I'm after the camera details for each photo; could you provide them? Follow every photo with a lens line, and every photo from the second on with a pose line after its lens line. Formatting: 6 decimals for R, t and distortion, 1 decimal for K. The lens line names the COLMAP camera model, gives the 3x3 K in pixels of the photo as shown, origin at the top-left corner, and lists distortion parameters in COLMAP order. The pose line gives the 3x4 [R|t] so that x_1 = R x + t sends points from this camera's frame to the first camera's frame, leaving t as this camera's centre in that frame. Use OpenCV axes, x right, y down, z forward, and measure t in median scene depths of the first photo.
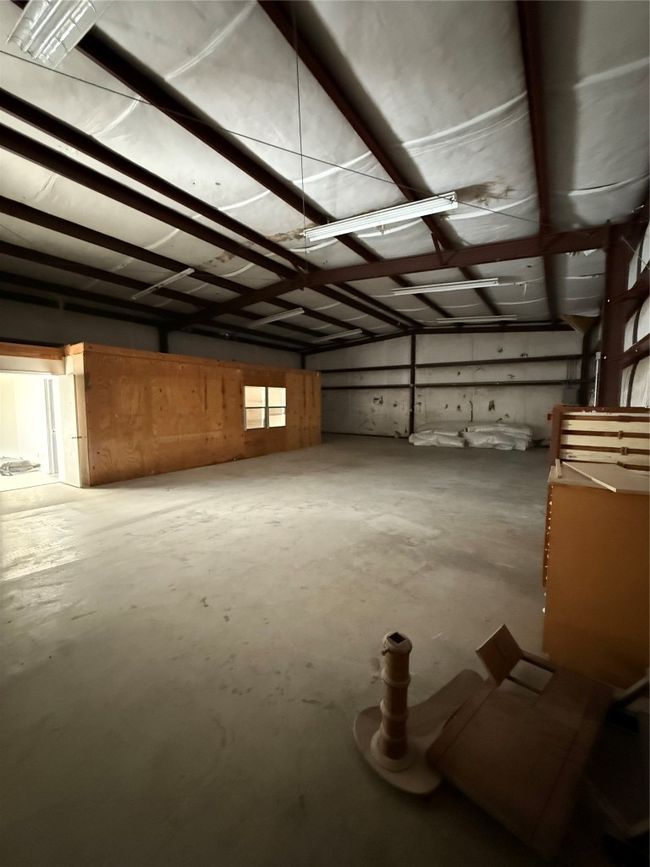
lens RADIAL K [[345.4, 0, 325.0], [0, 345.4, 433.5], [0, 0, 1]] dist [-0.001515, -0.000122]
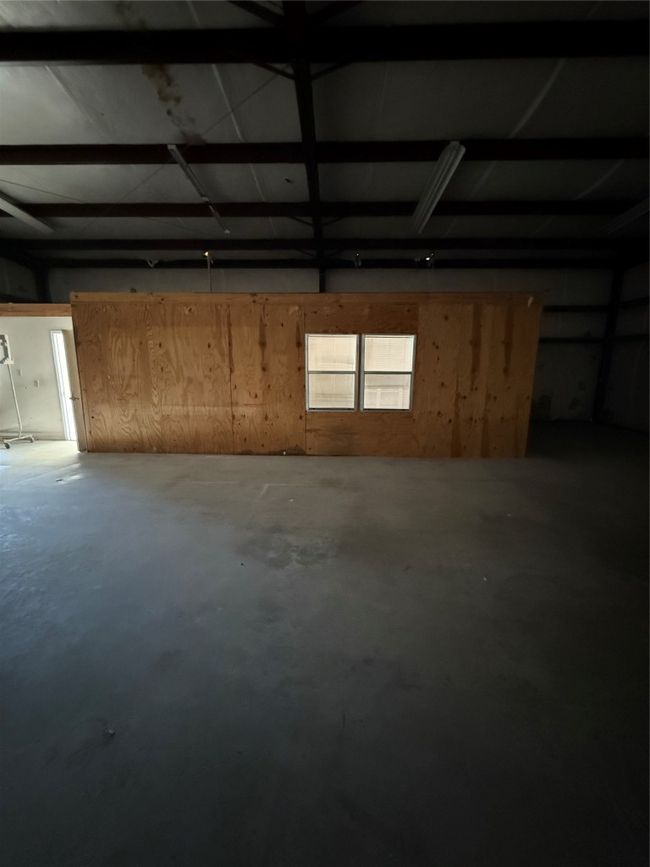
lens RADIAL K [[345.4, 0, 325.0], [0, 345.4, 433.5], [0, 0, 1]] dist [-0.001515, -0.000122]
pose [[0.539837, 0.170164, -0.824391, 0.317579], [-0.085201, 0.985371, 0.147599, -0.065707], [0.837447, -0.009440, 0.546437, 0.757470]]
